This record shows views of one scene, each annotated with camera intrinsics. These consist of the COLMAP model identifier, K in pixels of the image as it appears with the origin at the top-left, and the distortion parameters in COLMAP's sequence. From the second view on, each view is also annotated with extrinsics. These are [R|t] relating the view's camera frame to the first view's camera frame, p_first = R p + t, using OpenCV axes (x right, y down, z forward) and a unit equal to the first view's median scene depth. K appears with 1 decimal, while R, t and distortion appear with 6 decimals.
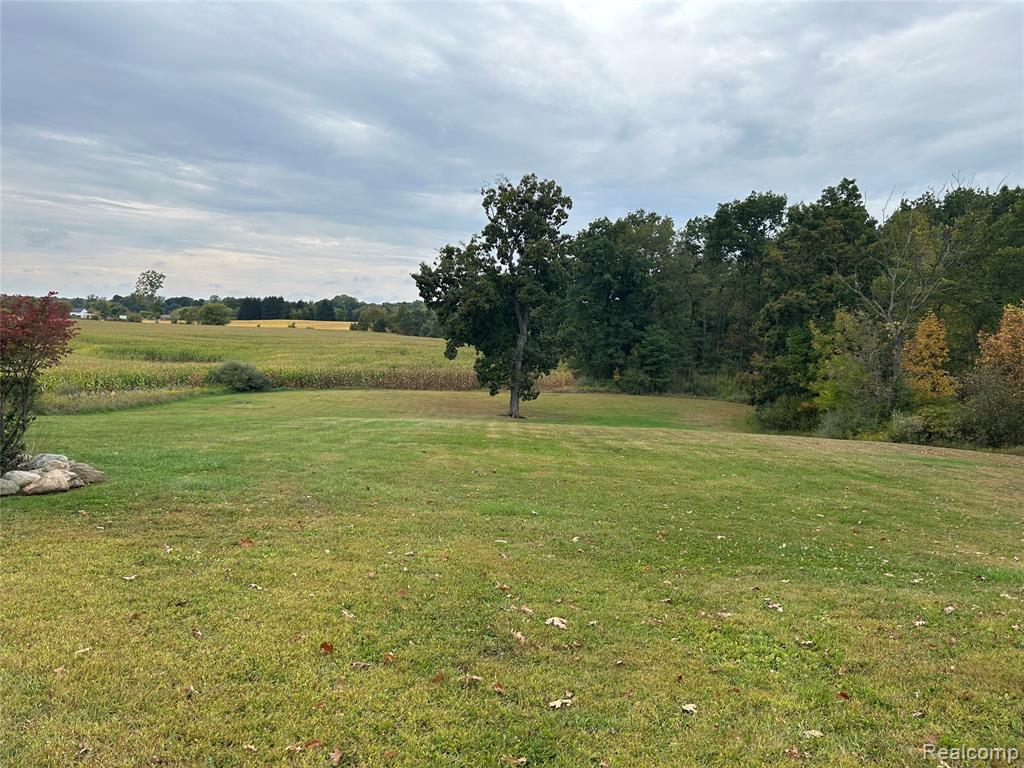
lens RADIAL K [[777.1, 0, 512.0], [0, 777.1, 384.0], [0, 0, 1]] dist [0.067969, -0.086038]
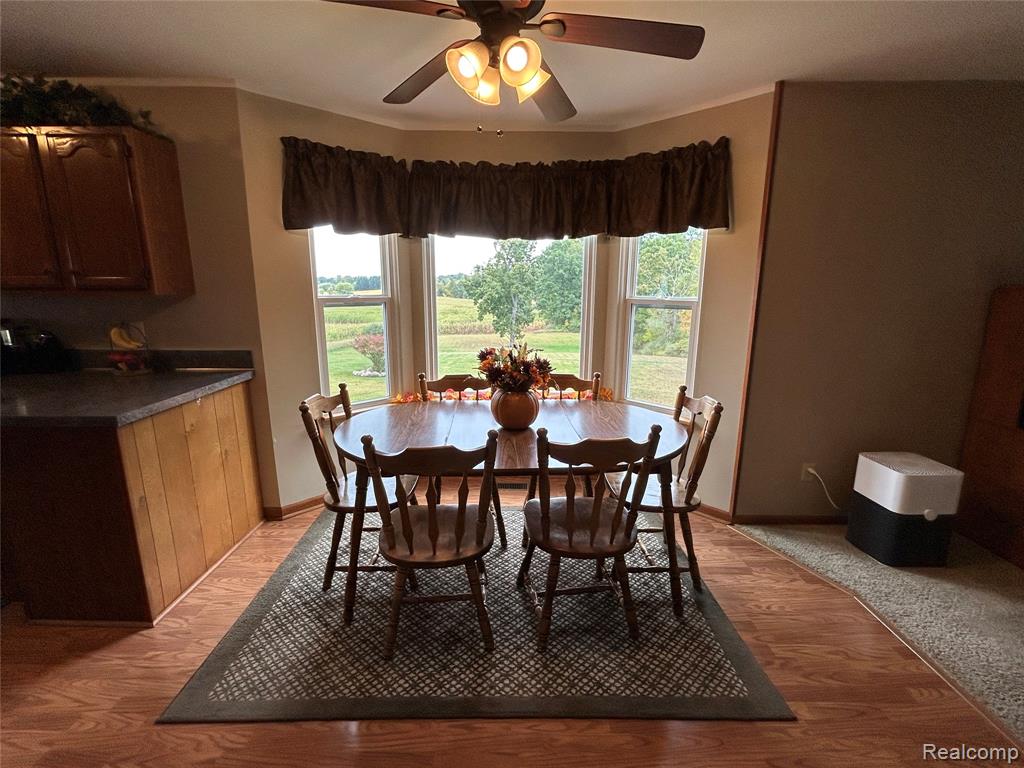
lens RADIAL K [[460.1, 0, 512.0], [0, 460.1, 384.0], [0, 0, 1]] dist [-0.002722, -0.000456]
pose [[0.999408, -0.029169, -0.018221, 0.018689], [0.031297, 0.990992, 0.130213, -0.017918], [0.014259, -0.130706, 0.991319, -0.200896]]
